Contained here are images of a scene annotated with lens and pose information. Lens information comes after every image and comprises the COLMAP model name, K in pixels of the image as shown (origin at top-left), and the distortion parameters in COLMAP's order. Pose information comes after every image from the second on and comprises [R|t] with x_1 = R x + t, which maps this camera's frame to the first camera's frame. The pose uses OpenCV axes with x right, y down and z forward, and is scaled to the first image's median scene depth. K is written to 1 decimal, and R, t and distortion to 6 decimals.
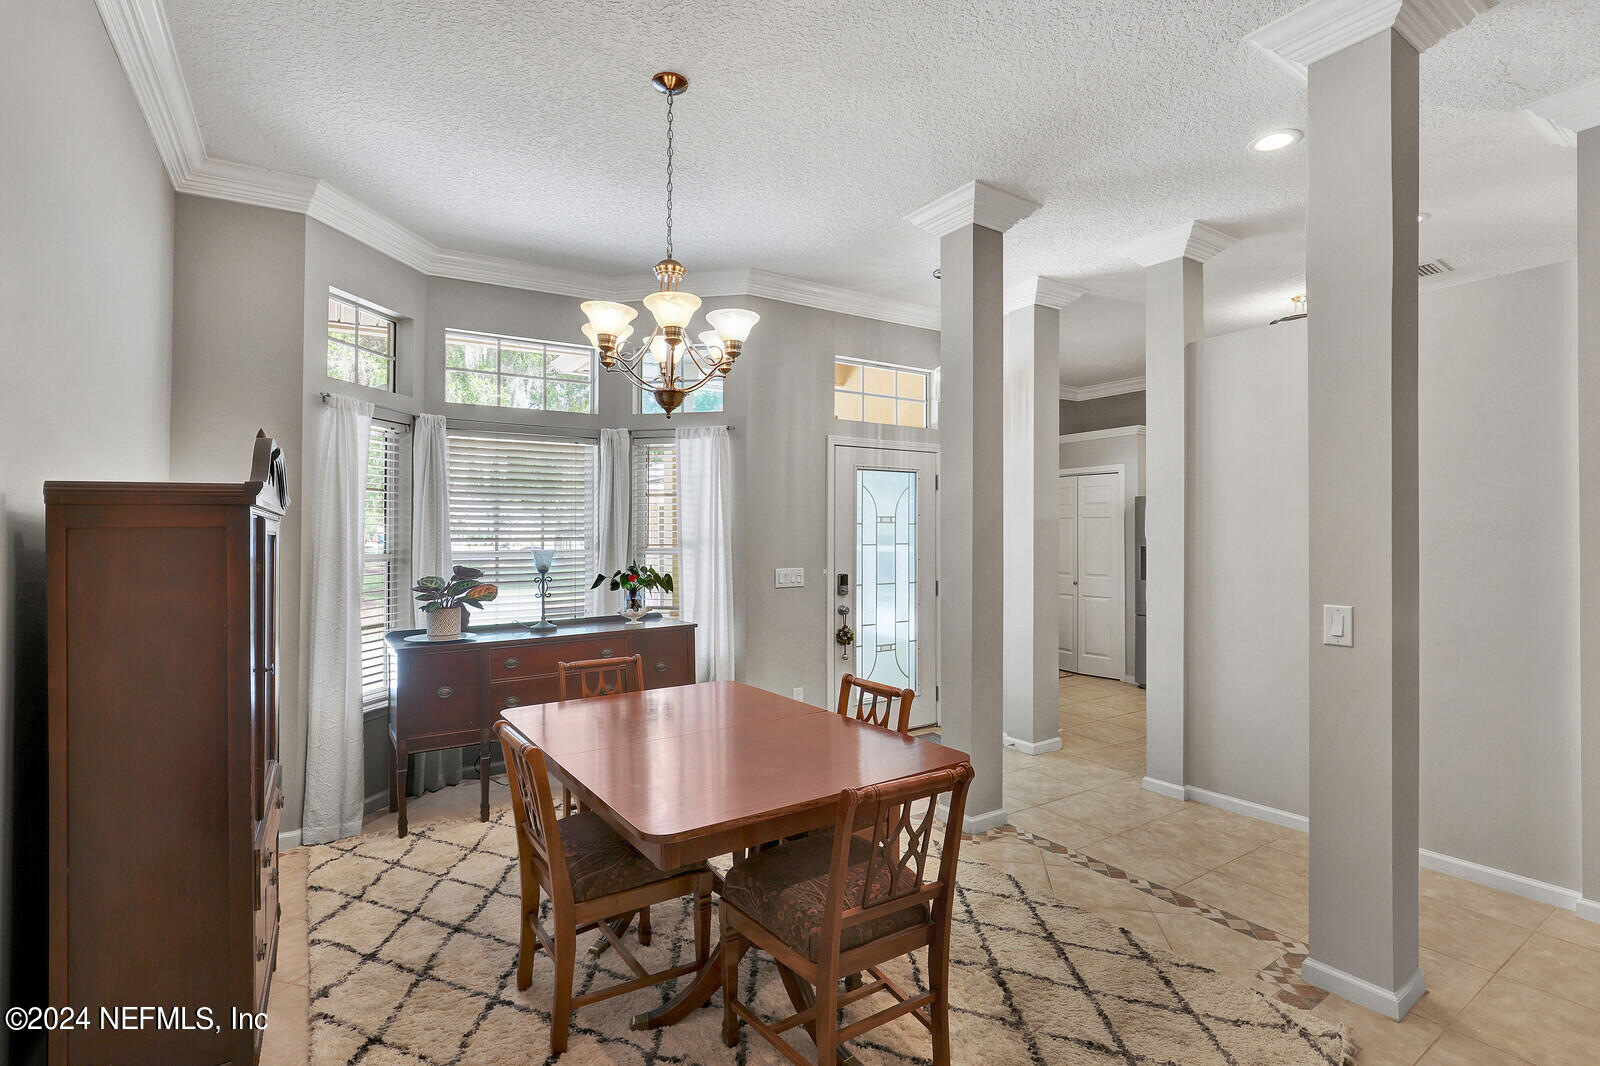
lens RADIAL K [[749.2, 0, 800.0], [0, 749.2, 533.0], [0, 0, 1]] dist [-0.049781, 0.007622]
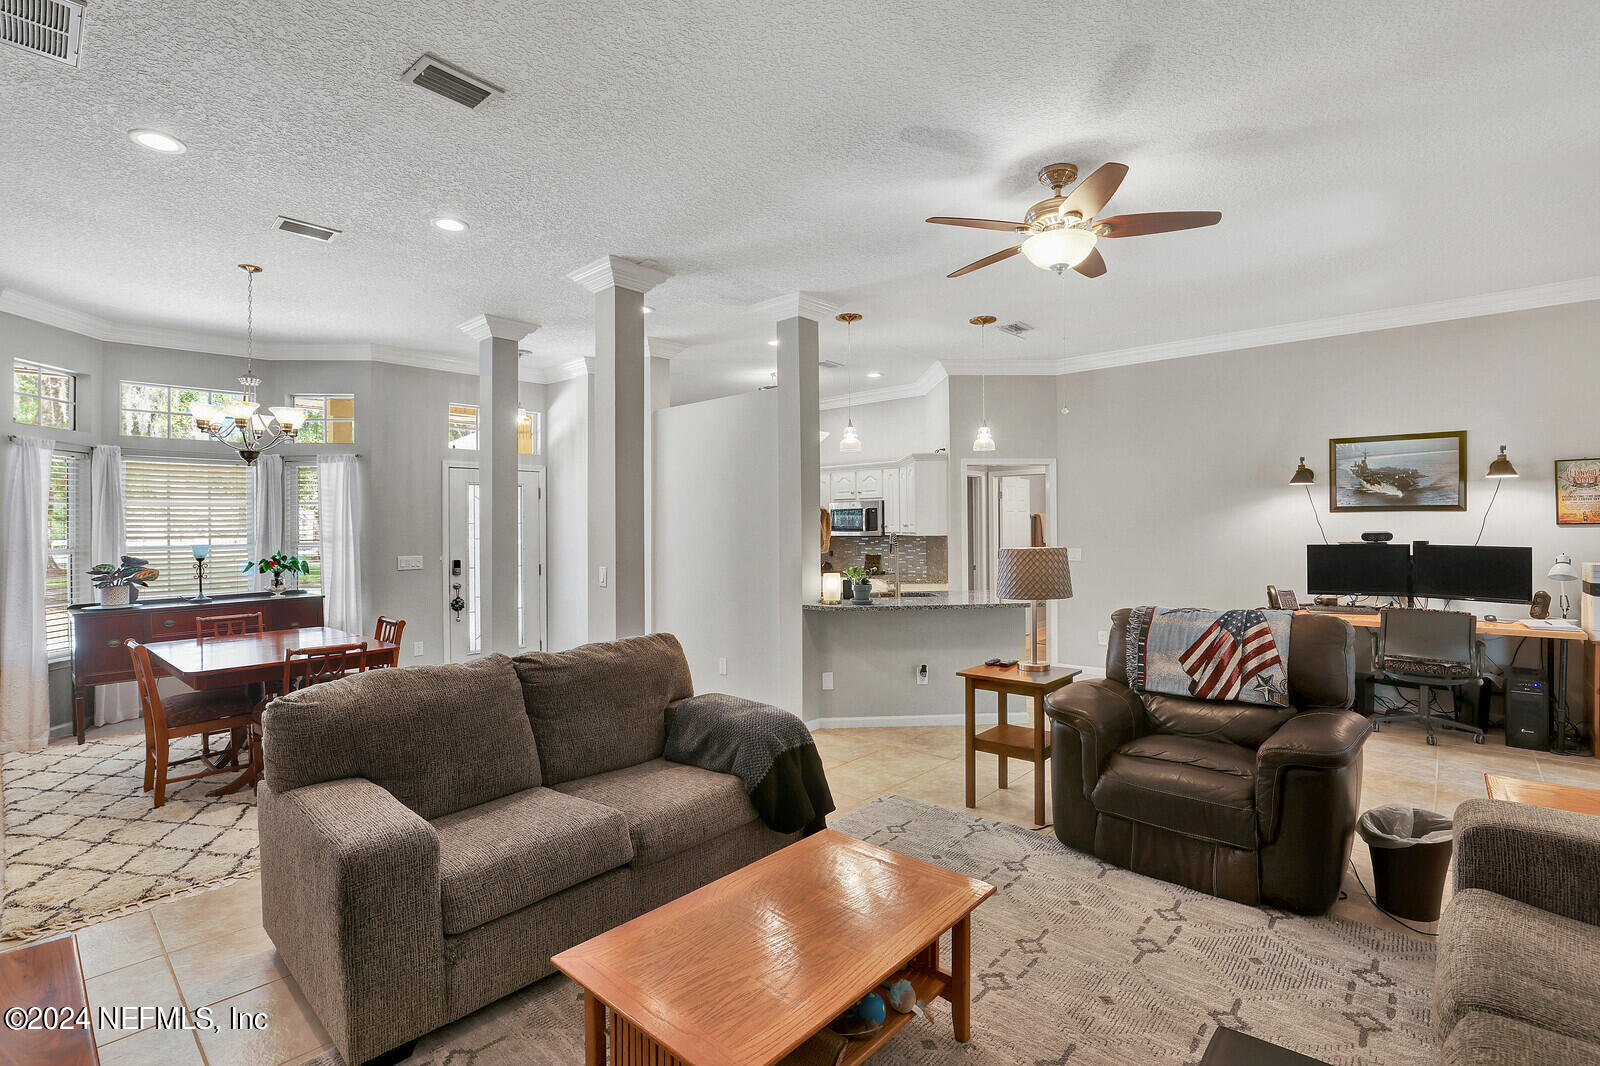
lens RADIAL K [[749.2, 0, 800.0], [0, 749.2, 533.0], [0, 0, 1]] dist [-0.049781, 0.007622]
pose [[0.966866, -0.005776, 0.255220, 0.391633], [0.003049, 0.999934, 0.011080, -0.010457], [-0.255267, -0.009935, 0.966819, -0.598114]]
